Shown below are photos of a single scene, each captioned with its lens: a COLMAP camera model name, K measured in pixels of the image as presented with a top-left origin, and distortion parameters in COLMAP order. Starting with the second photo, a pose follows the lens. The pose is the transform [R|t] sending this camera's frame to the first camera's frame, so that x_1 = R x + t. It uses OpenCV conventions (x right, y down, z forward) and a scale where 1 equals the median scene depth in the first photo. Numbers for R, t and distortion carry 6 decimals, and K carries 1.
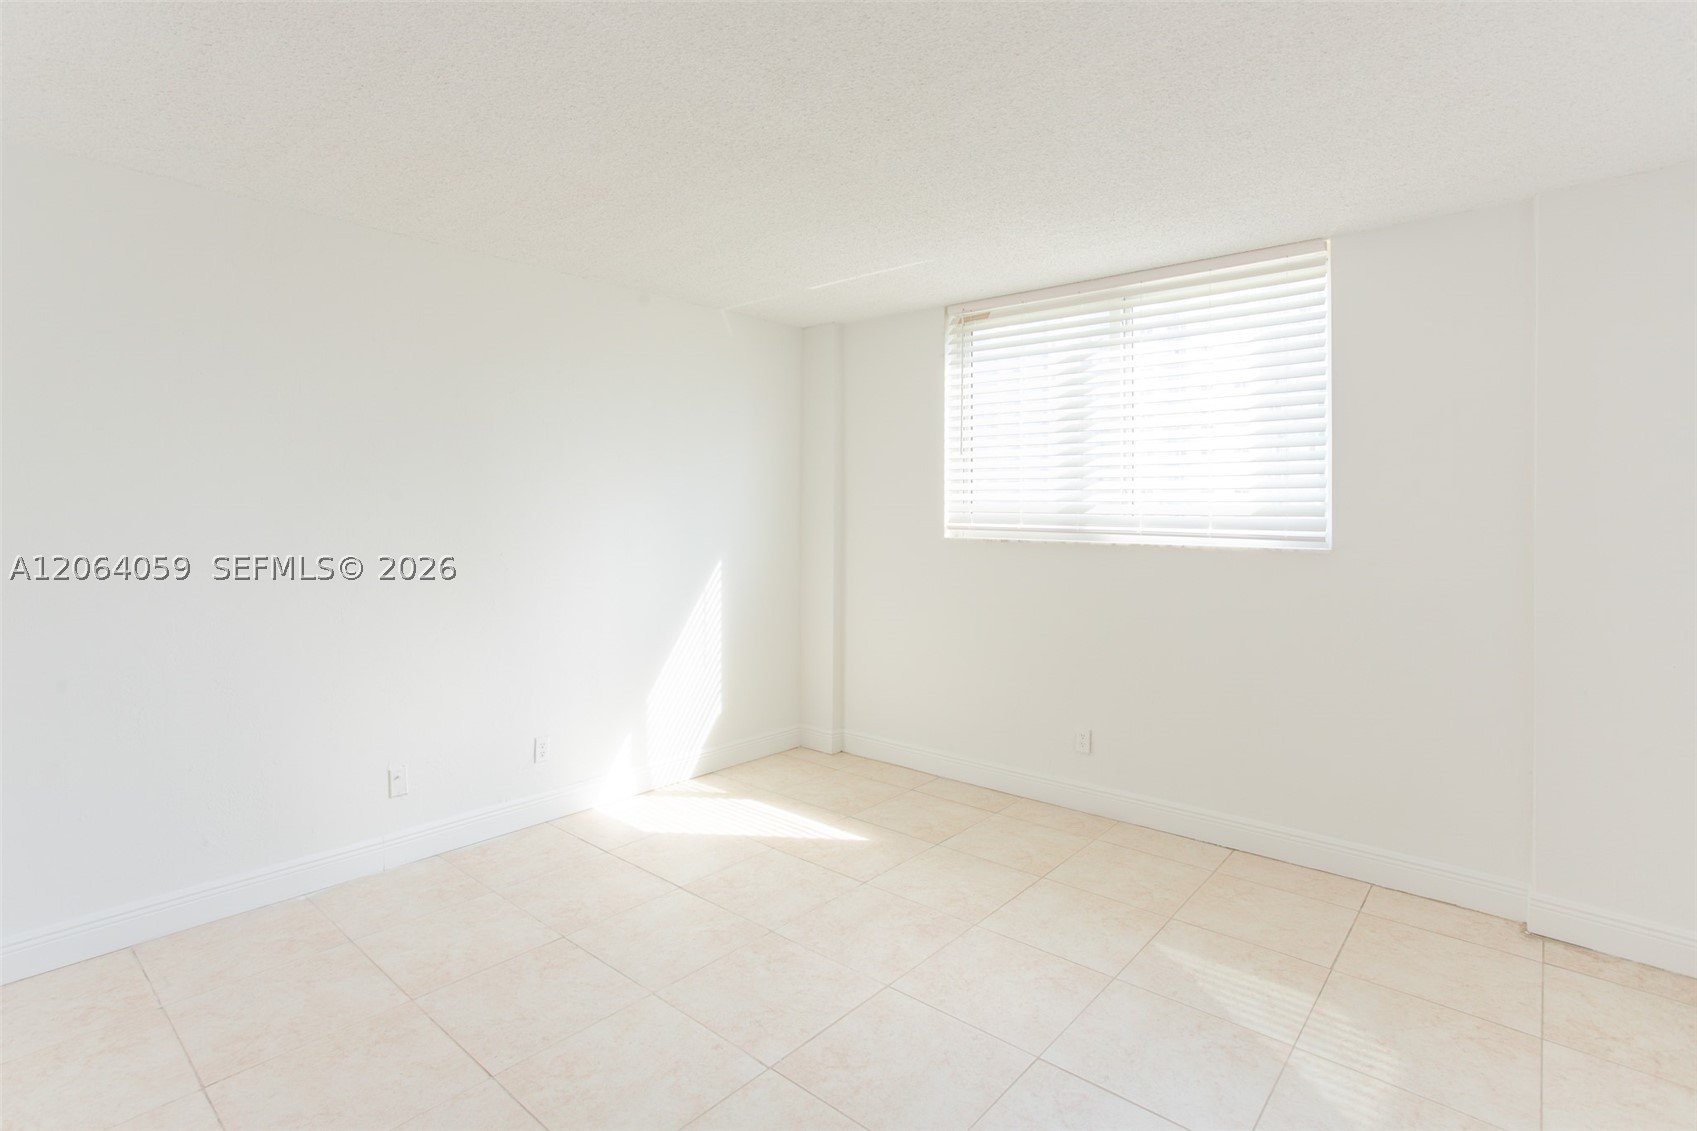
lens RADIAL K [[861.4, 0, 841.5], [0, 861.4, 596.0], [0, 0, 1]] dist [-0.058428, 0.039637]
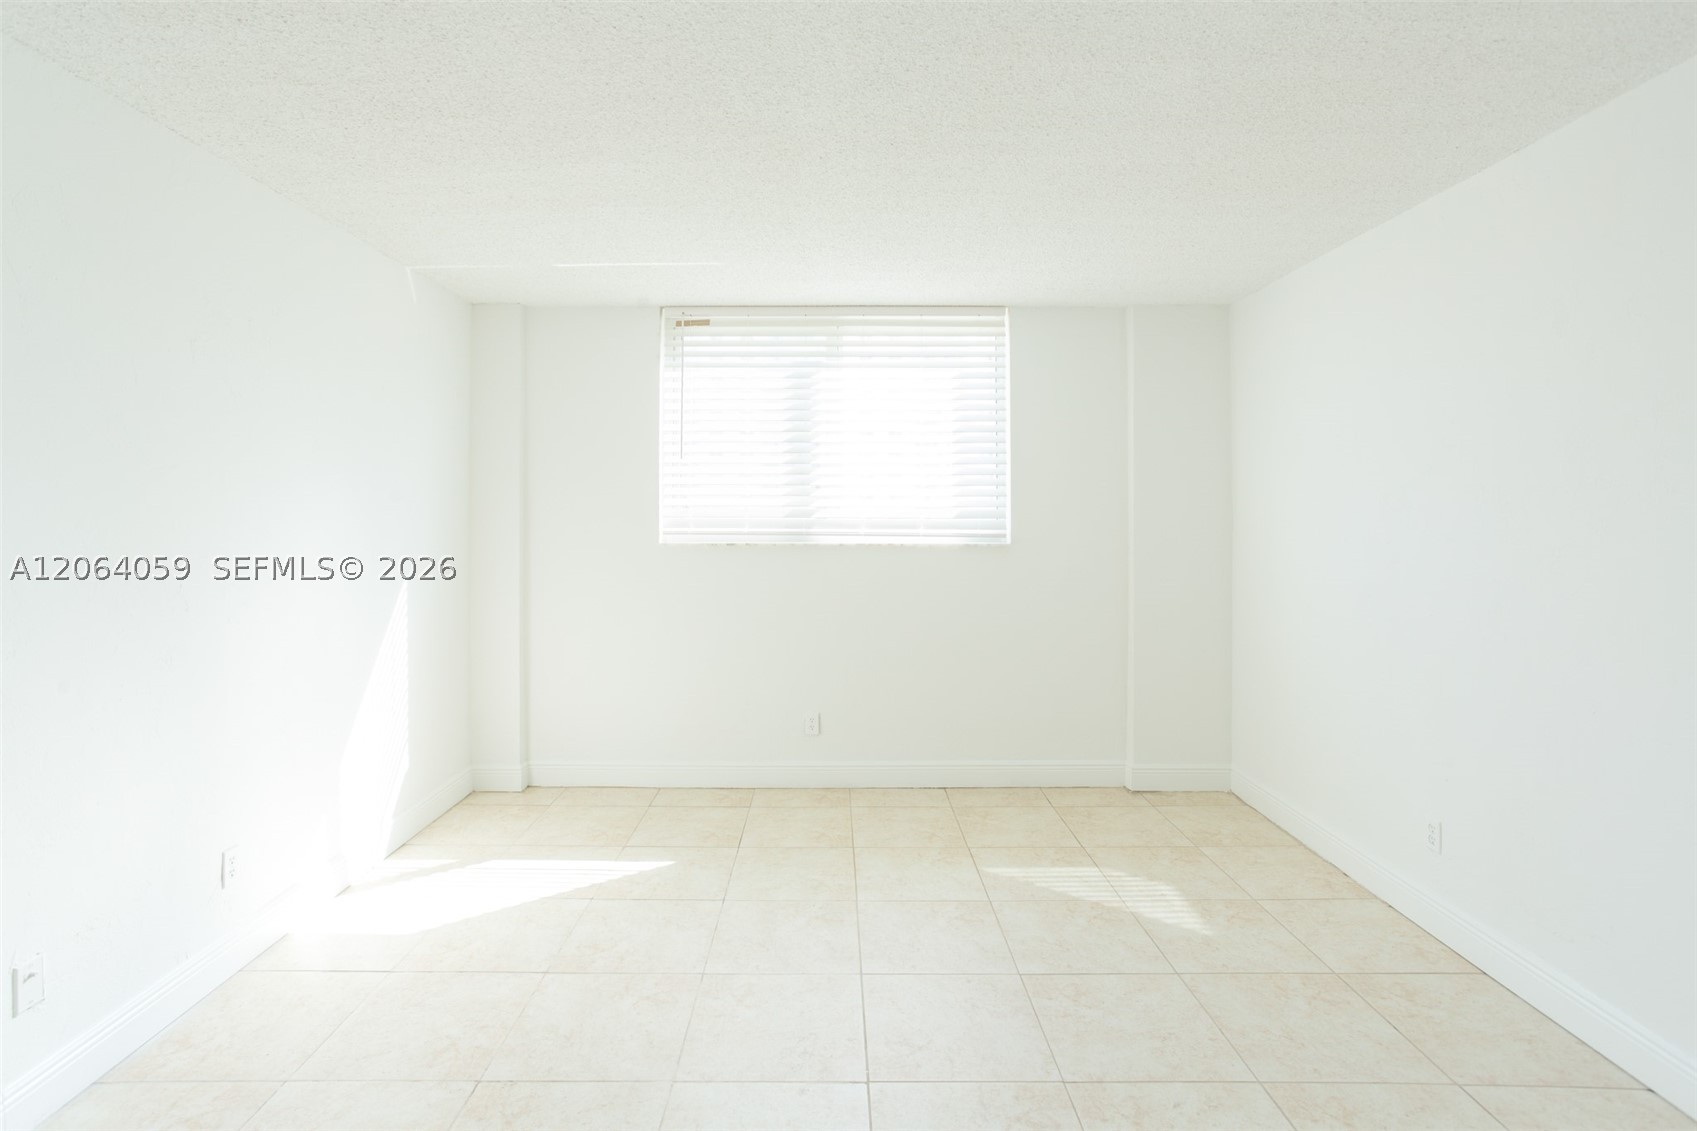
lens RADIAL K [[861.4, 0, 841.5], [0, 861.4, 596.0], [0, 0, 1]] dist [-0.058428, 0.039637]
pose [[0.734307, -0.069057, 0.675296, -0.436069], [0.067956, 0.997293, 0.028090, -0.023783], [-0.675408, 0.025264, 0.737012, 0.160669]]
